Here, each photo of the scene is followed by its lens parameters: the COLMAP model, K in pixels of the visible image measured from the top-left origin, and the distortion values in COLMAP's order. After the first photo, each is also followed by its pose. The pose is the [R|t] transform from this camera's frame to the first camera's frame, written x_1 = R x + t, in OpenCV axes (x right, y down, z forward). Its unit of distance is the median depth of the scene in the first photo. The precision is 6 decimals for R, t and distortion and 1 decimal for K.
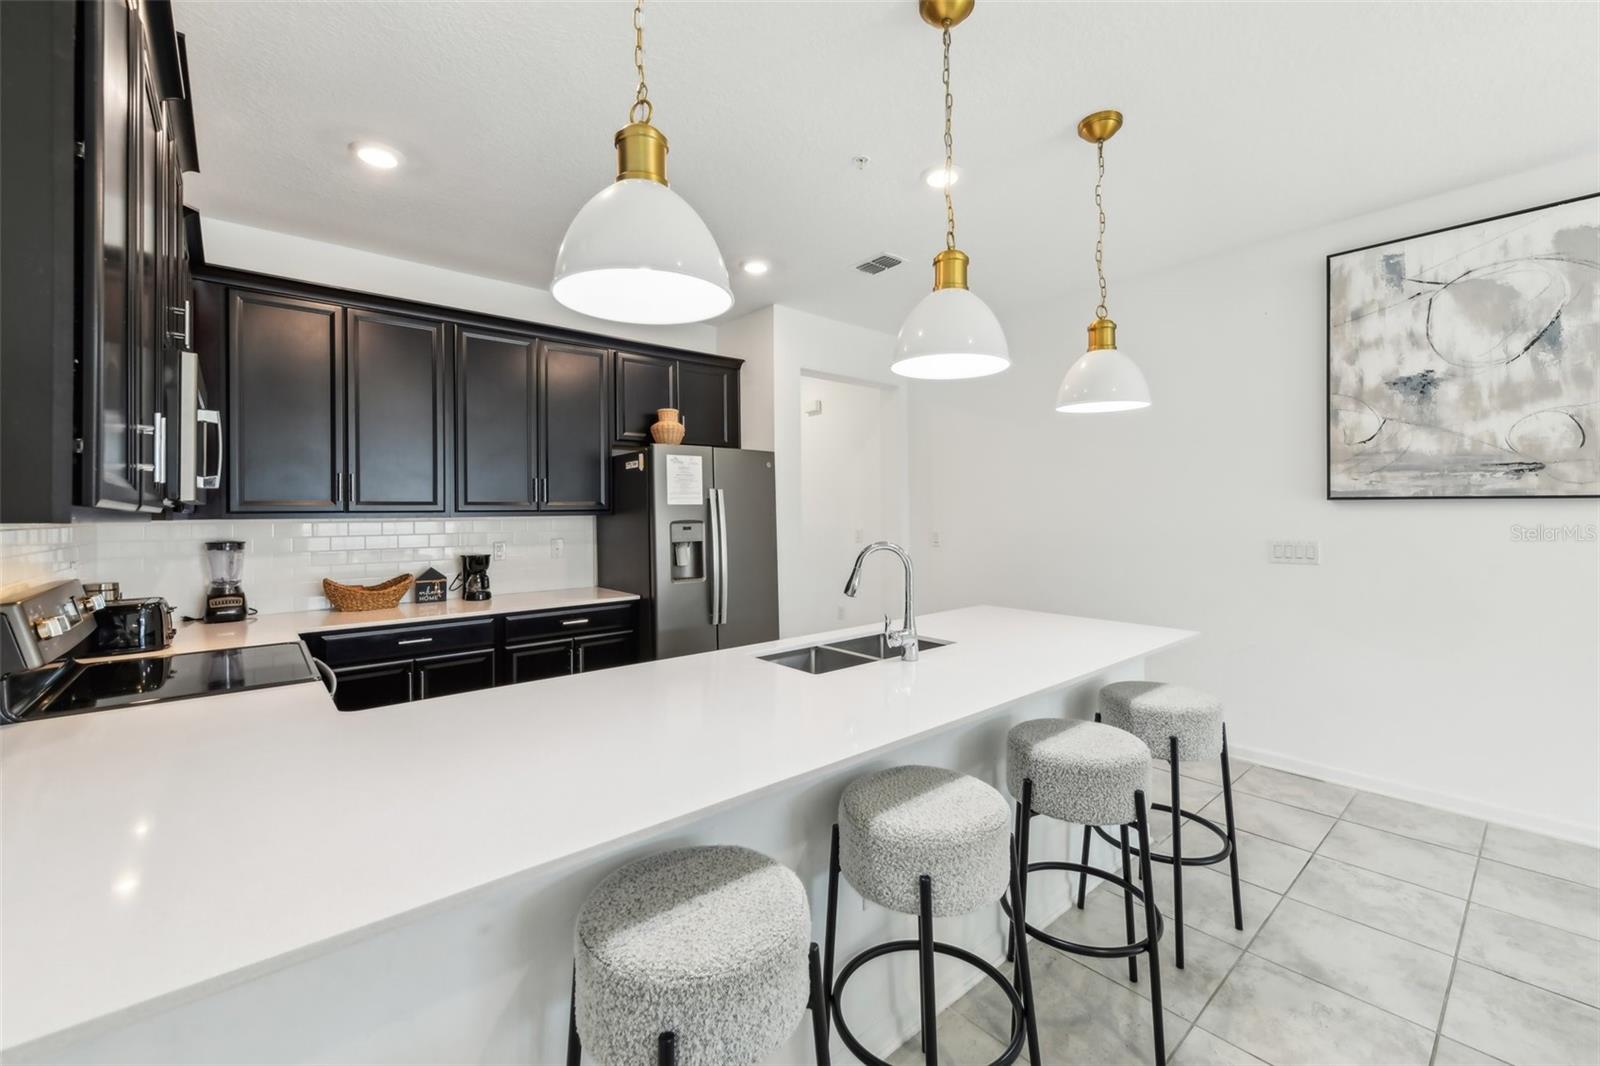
lens RADIAL K [[650.1, 0, 812.2], [0, 650.1, 510.4], [0, 0, 1]] dist [0.001929, -0.000427]
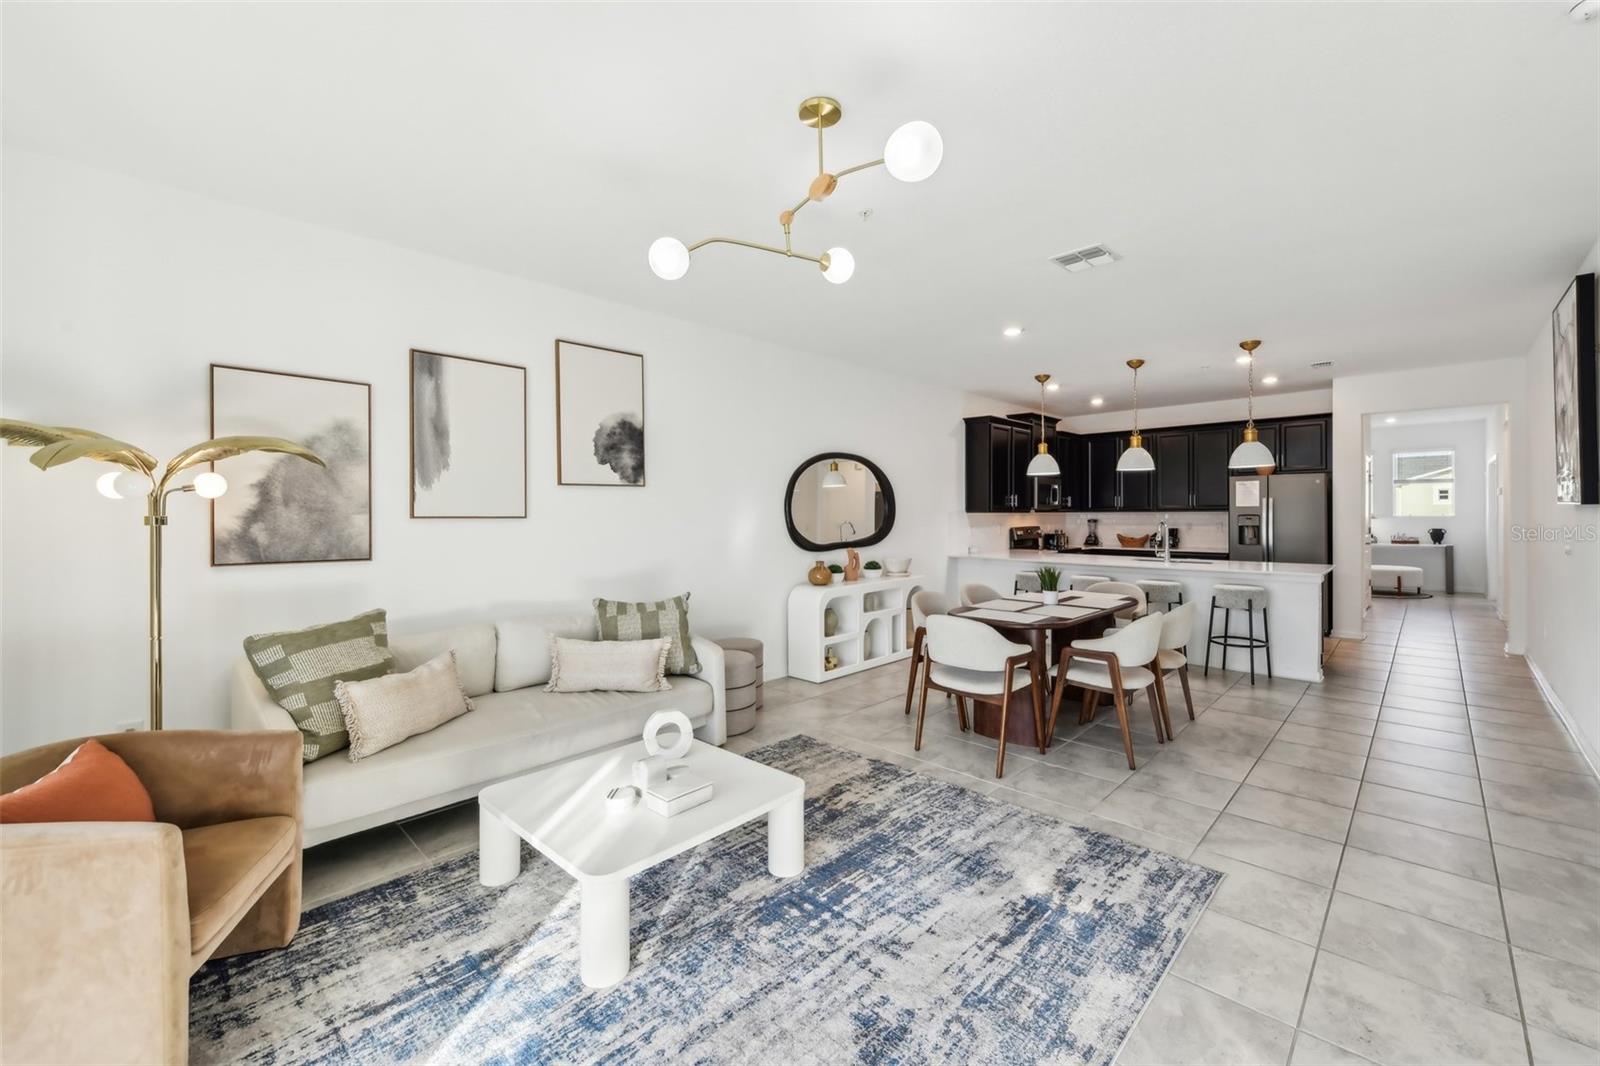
lens RADIAL K [[646.1, 0, 815.5], [0, 646.1, 519.9], [0, 0, 1]] dist [0.003797, -0.000543]
pose [[0.090234, 0.020180, -0.995716, 2.063640], [0.009511, 0.999732, 0.021123, -0.028001], [0.995875, -0.011376, 0.090018, -0.592303]]
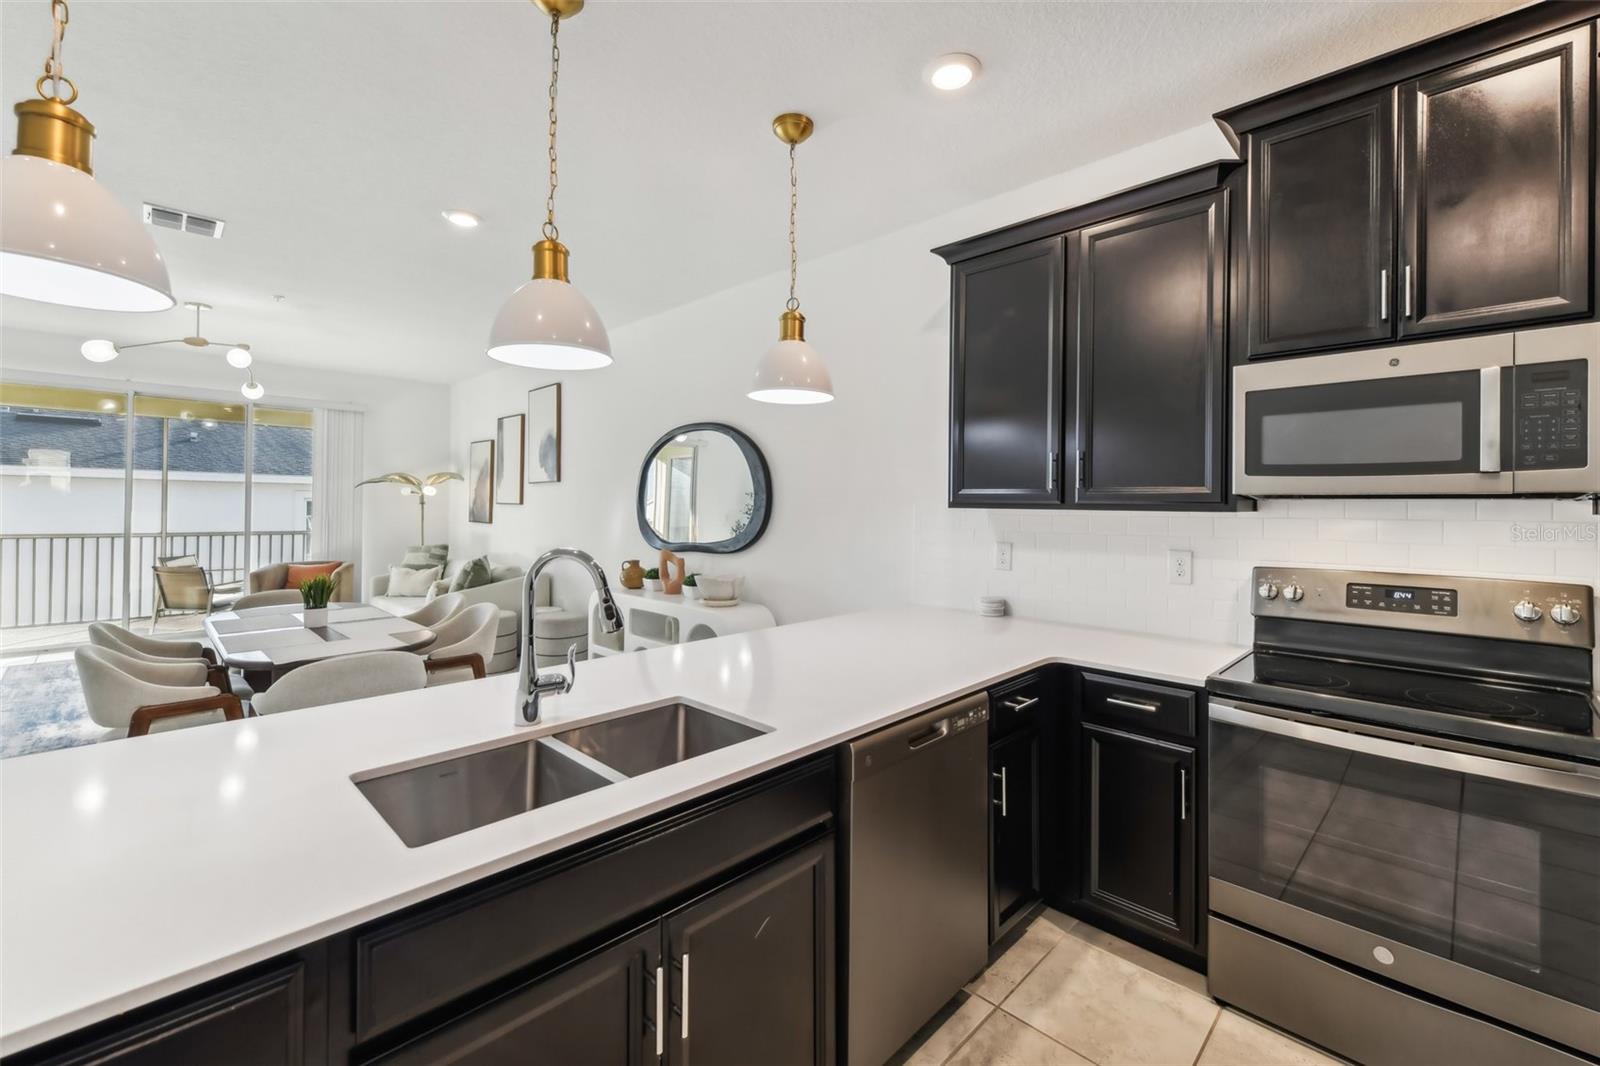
lens RADIAL K [[667.7, 0, 812.6], [0, 667.7, 505.0], [0, 0, 1]] dist [-0.000442, -0.000334]
pose [[-0.996914, -0.000603, -0.078494, -0.058185], [-0.000116, 0.999981, -0.006208, 0.005404], [0.078496, -0.006180, -0.996895, 1.219887]]
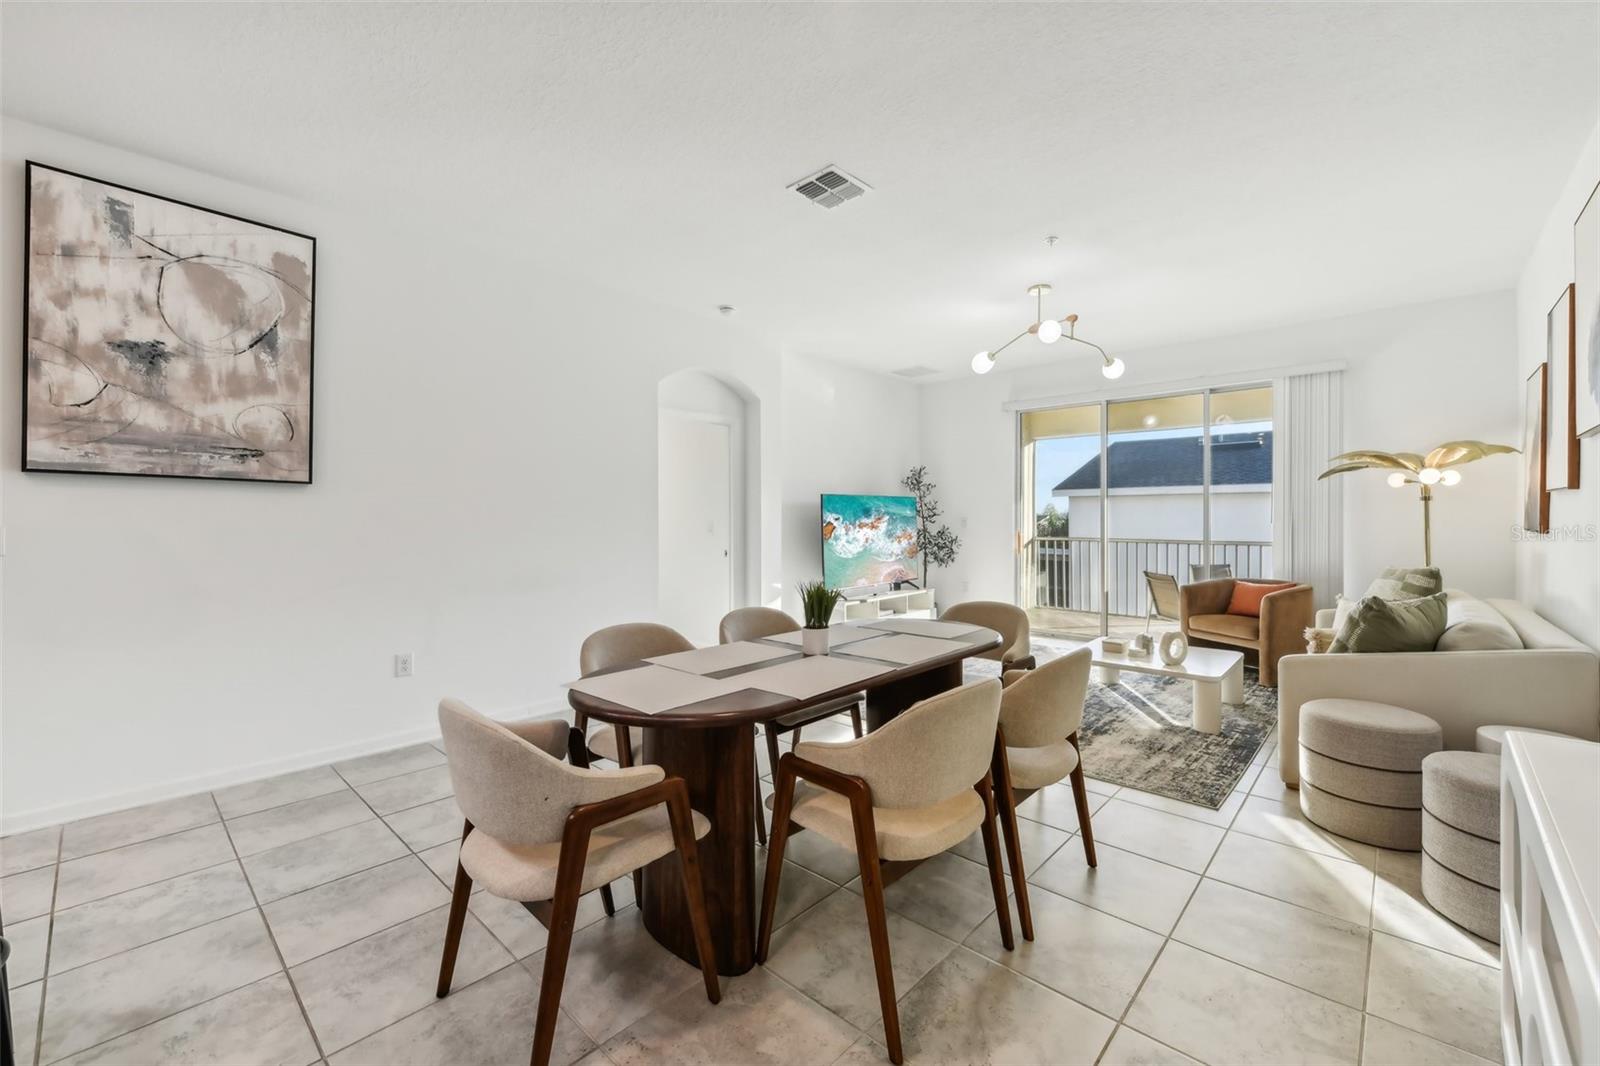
lens RADIAL K [[646.1, 0, 815.5], [0, 646.1, 519.9], [0, 0, 1]] dist [0.003797, -0.000543]
pose [[-0.107948, 0.008370, 0.994121, -0.090841], [-0.004116, 0.999952, -0.008866, 0.048278], [-0.994148, -0.005049, -0.107908, 0.147376]]
